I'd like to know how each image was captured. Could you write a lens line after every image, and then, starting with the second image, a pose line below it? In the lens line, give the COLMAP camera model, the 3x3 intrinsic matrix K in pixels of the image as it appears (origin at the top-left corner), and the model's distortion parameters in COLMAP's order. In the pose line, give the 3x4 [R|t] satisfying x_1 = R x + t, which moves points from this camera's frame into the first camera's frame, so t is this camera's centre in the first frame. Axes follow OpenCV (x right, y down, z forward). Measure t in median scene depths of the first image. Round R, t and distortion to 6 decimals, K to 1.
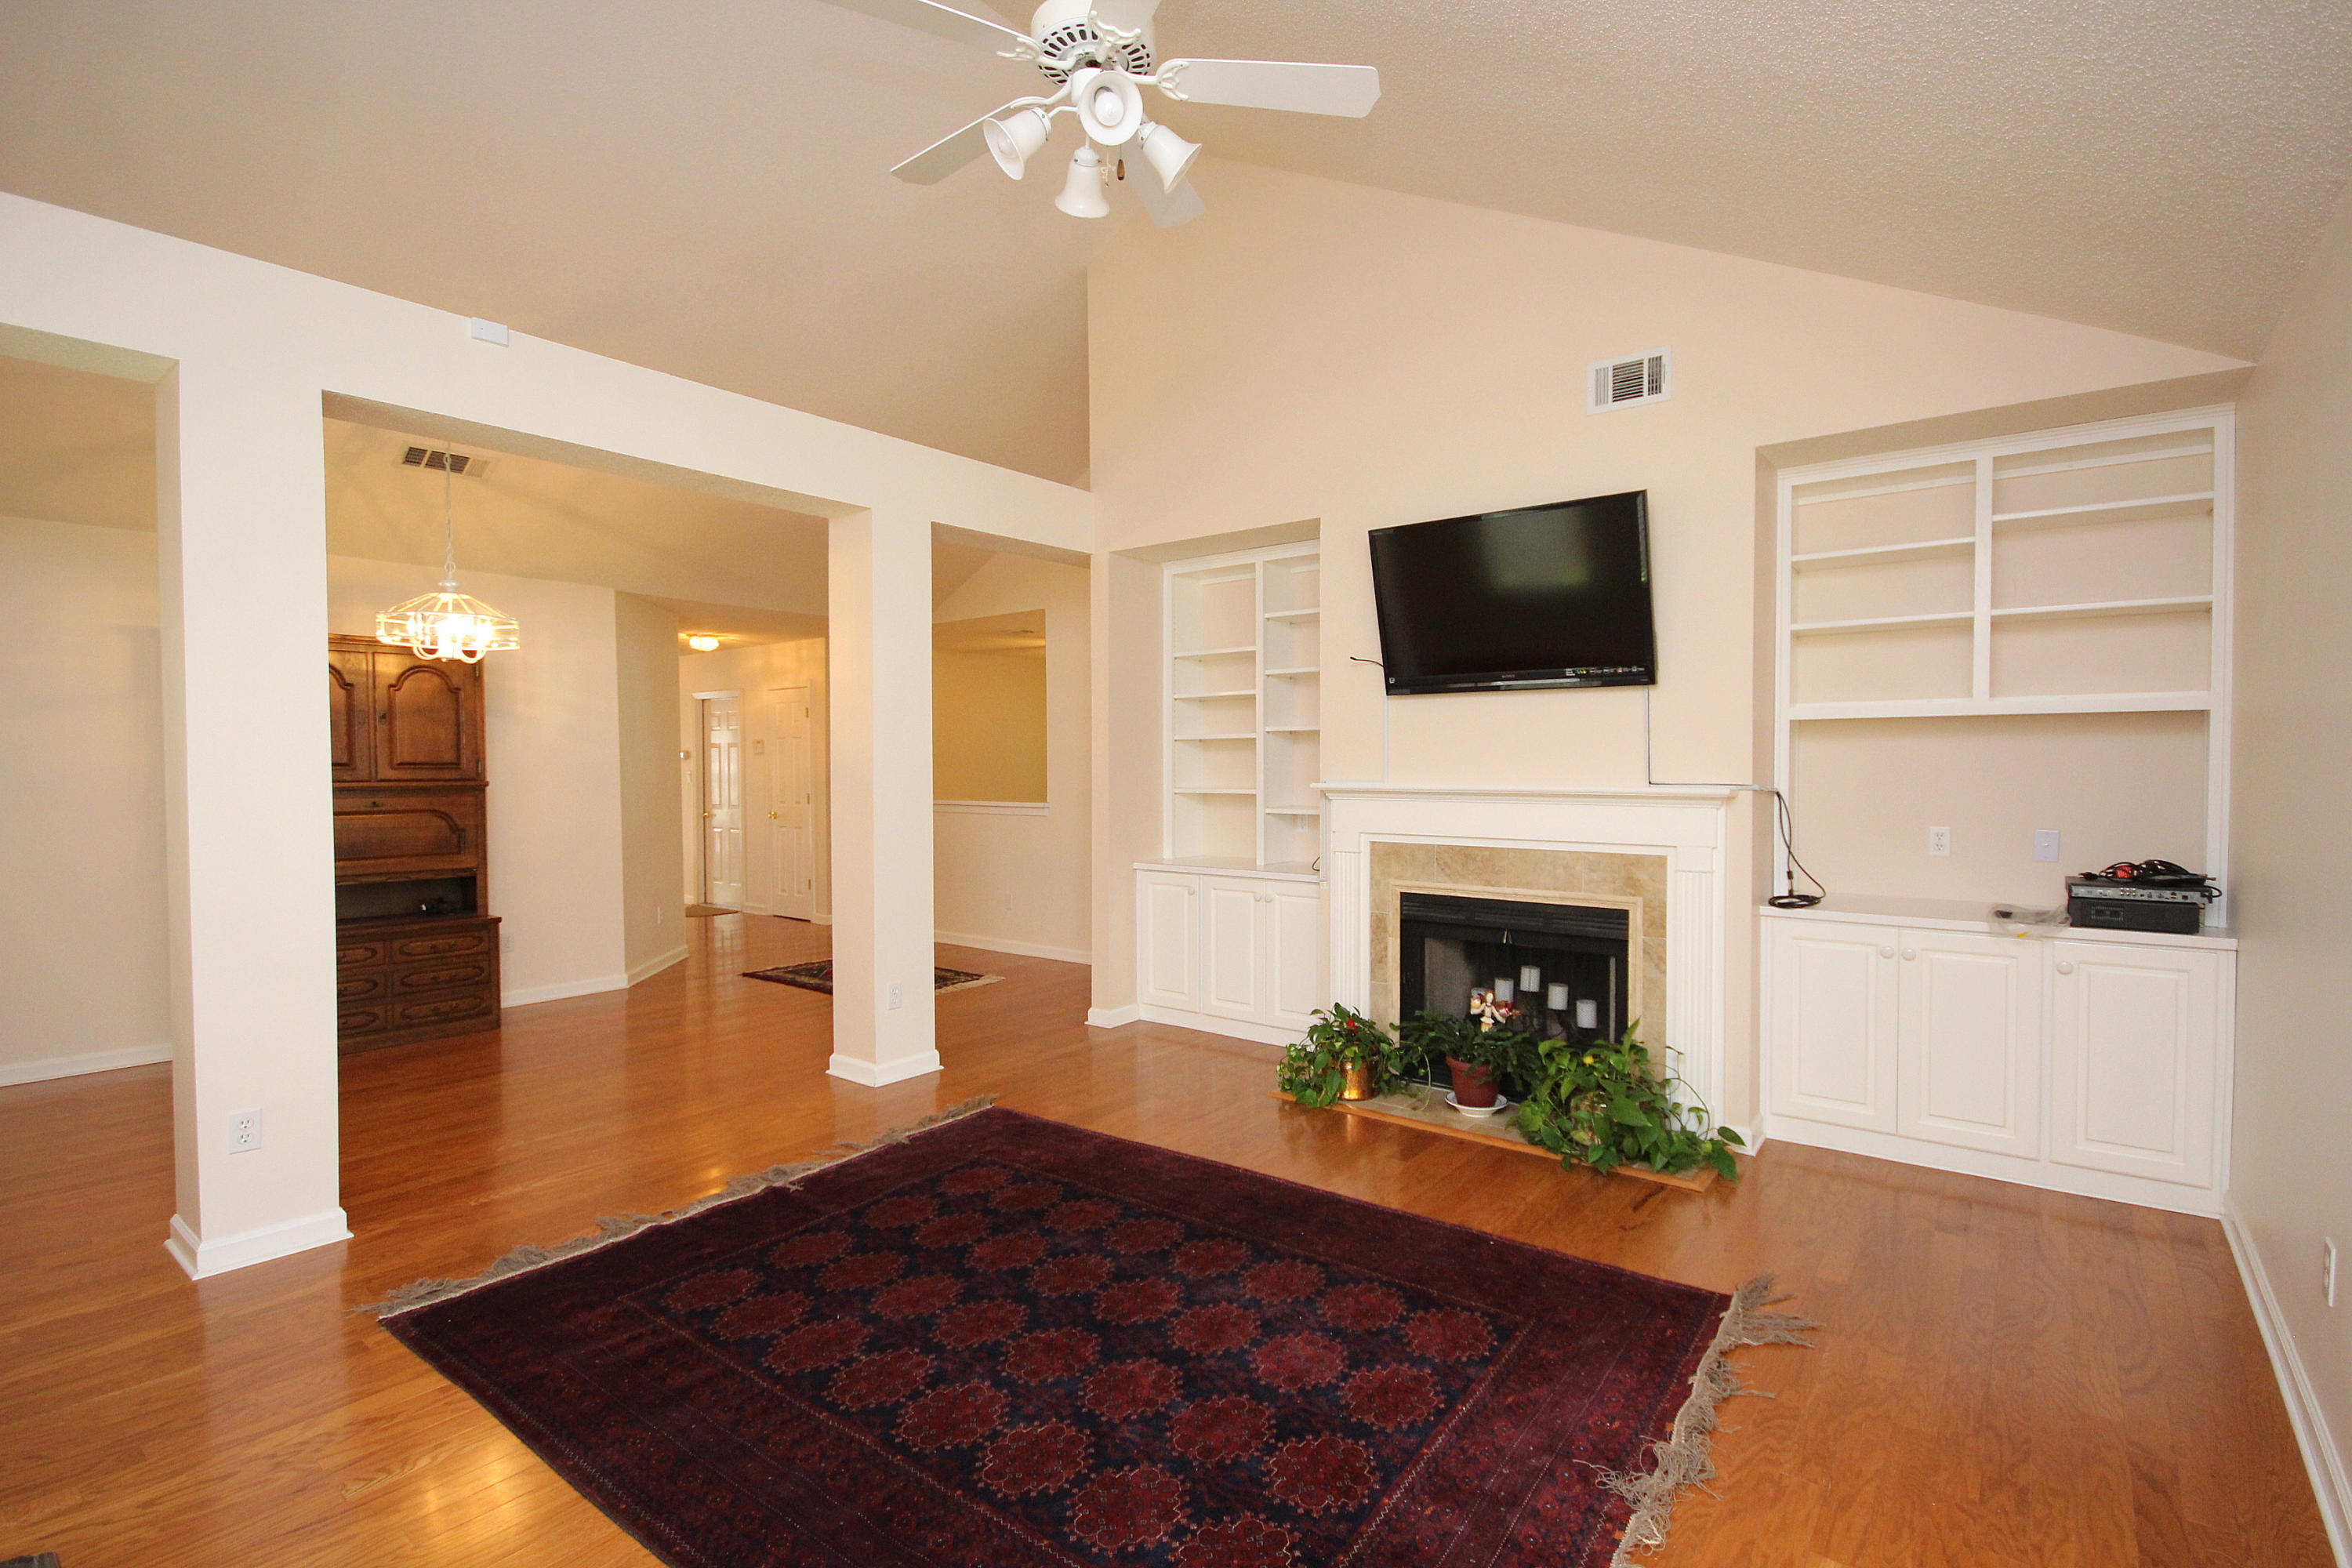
lens RADIAL K [[1076.5, 0, 1188.4], [0, 1076.5, 784.8], [0, 0, 1]] dist [-0.005830, -0.003762]
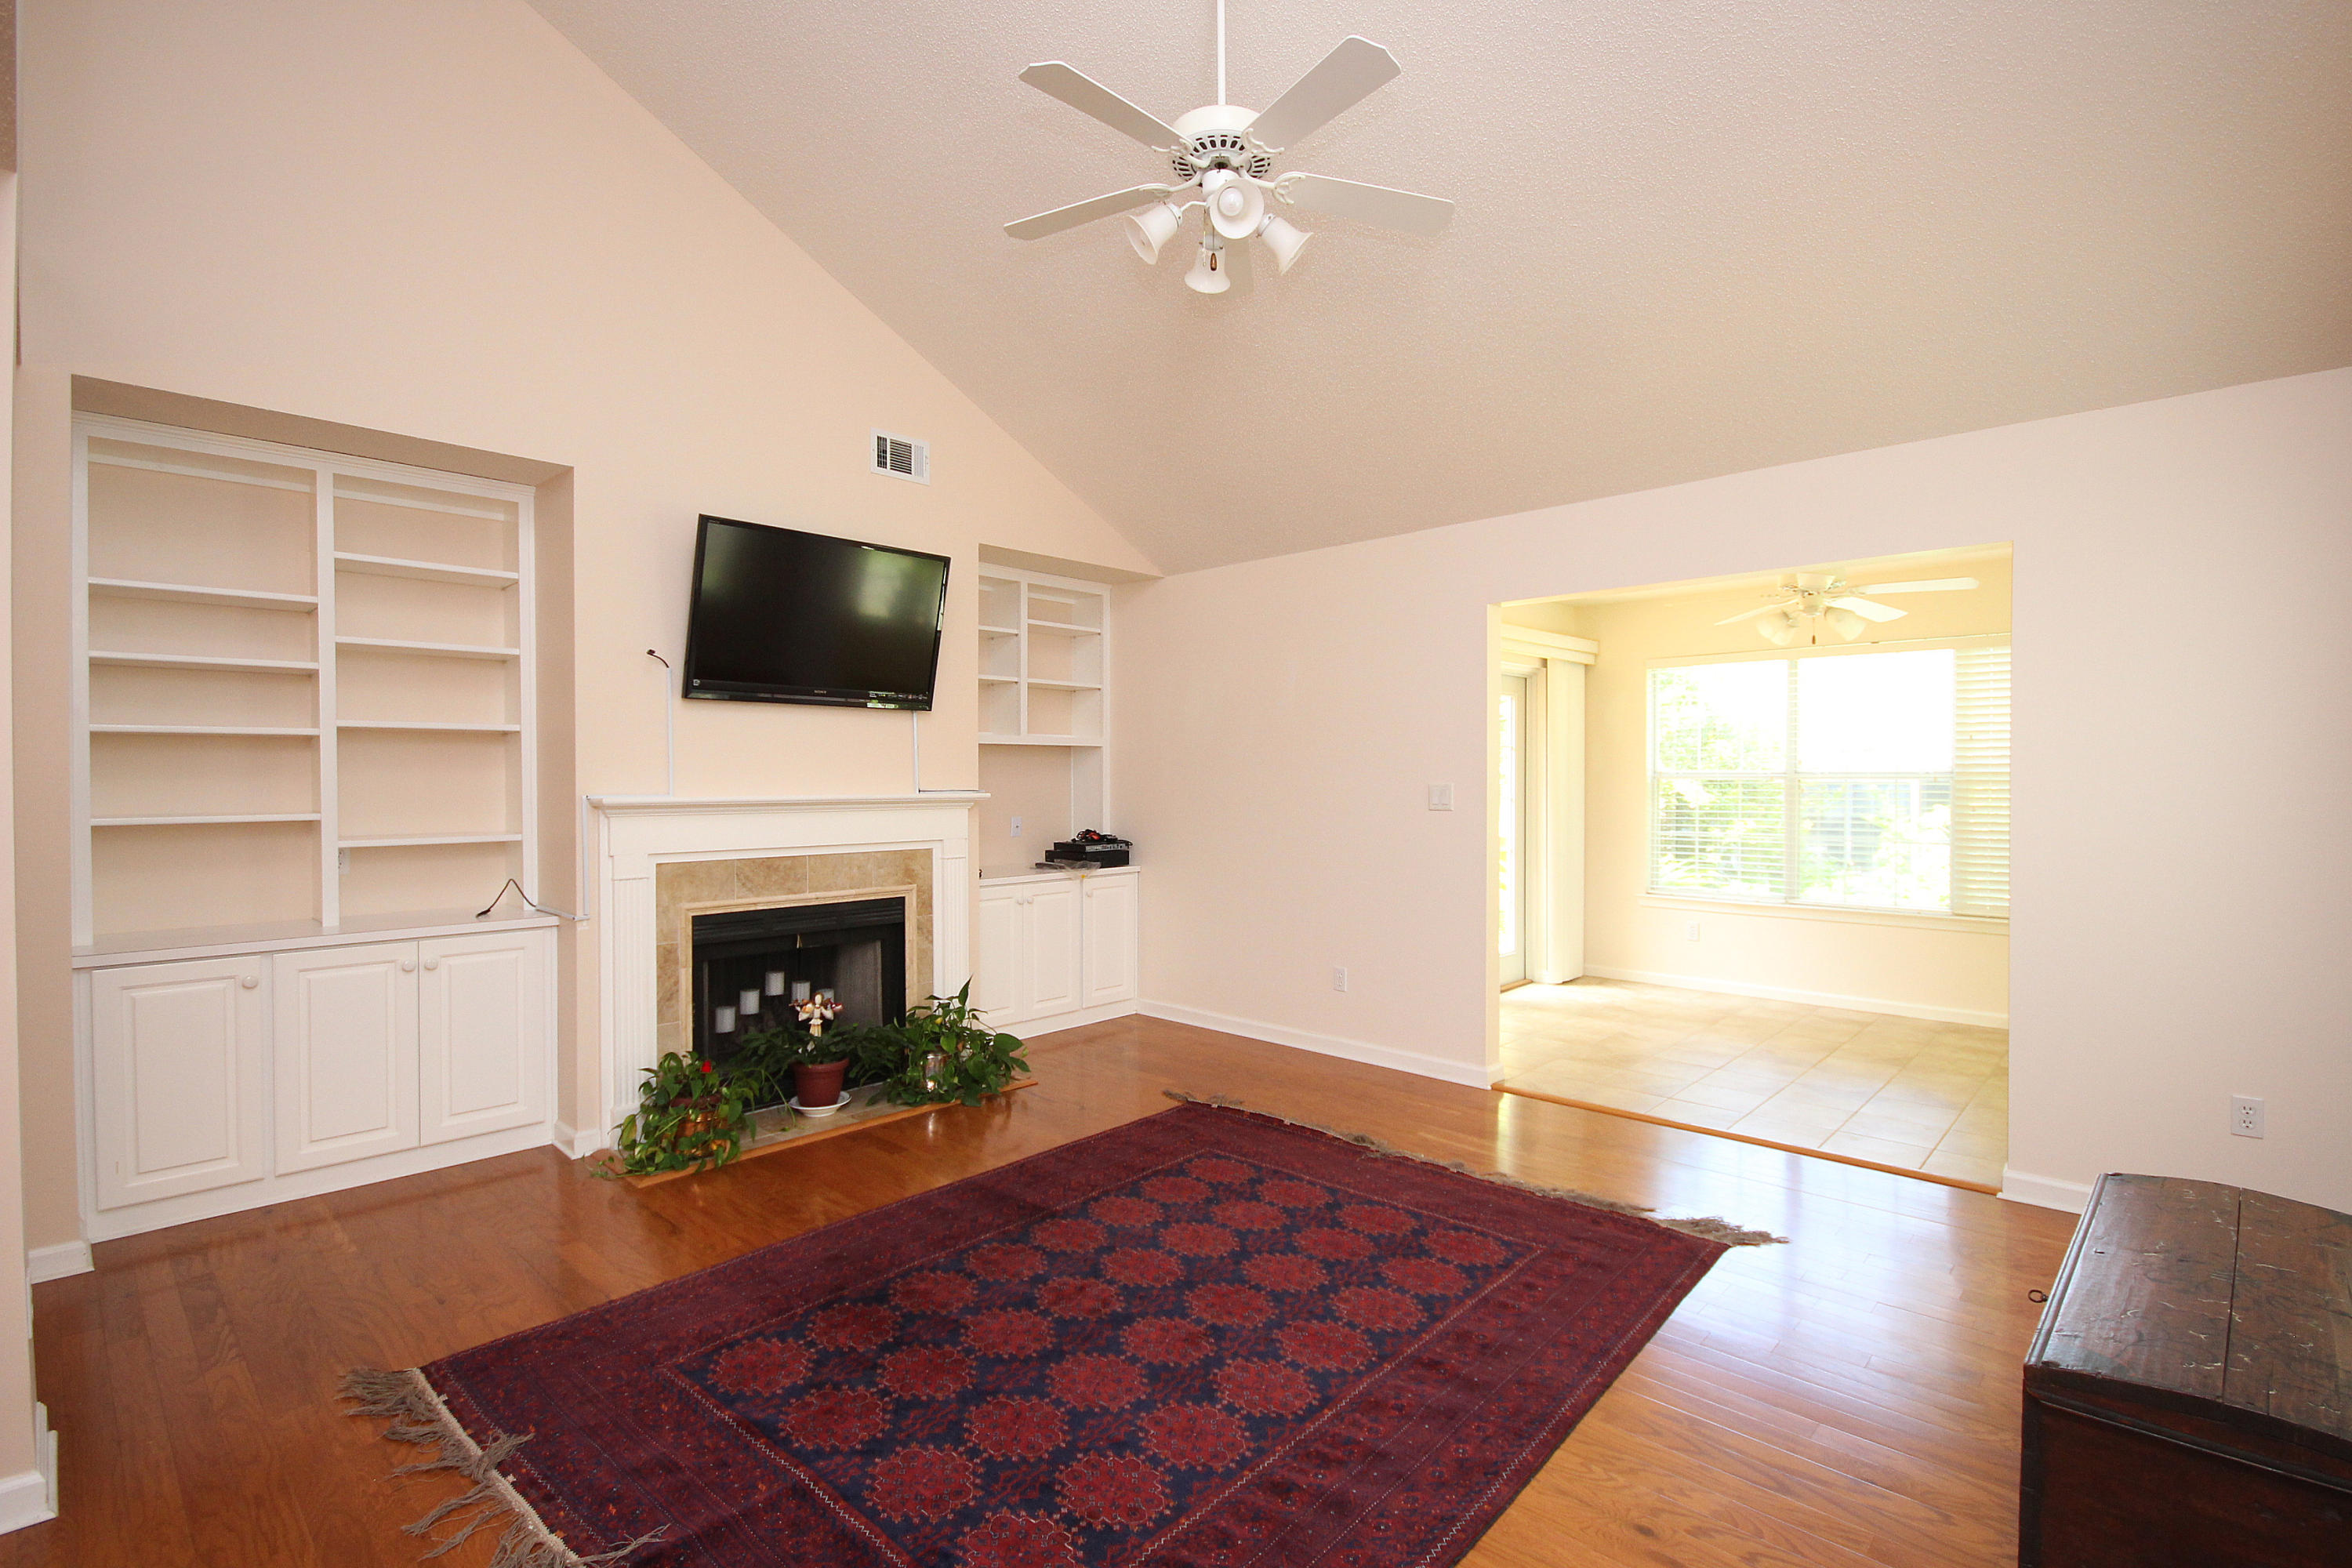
lens RADIAL K [[1076.5, 0, 1192.7], [0, 1076.5, 782.2], [0, 0, 1]] dist [-0.005830, -0.003762]
pose [[0.096301, -0.004955, 0.995340, -0.722741], [0.017541, 0.999841, 0.003280, -0.009346], [-0.995198, 0.017144, 0.096373, 0.537322]]
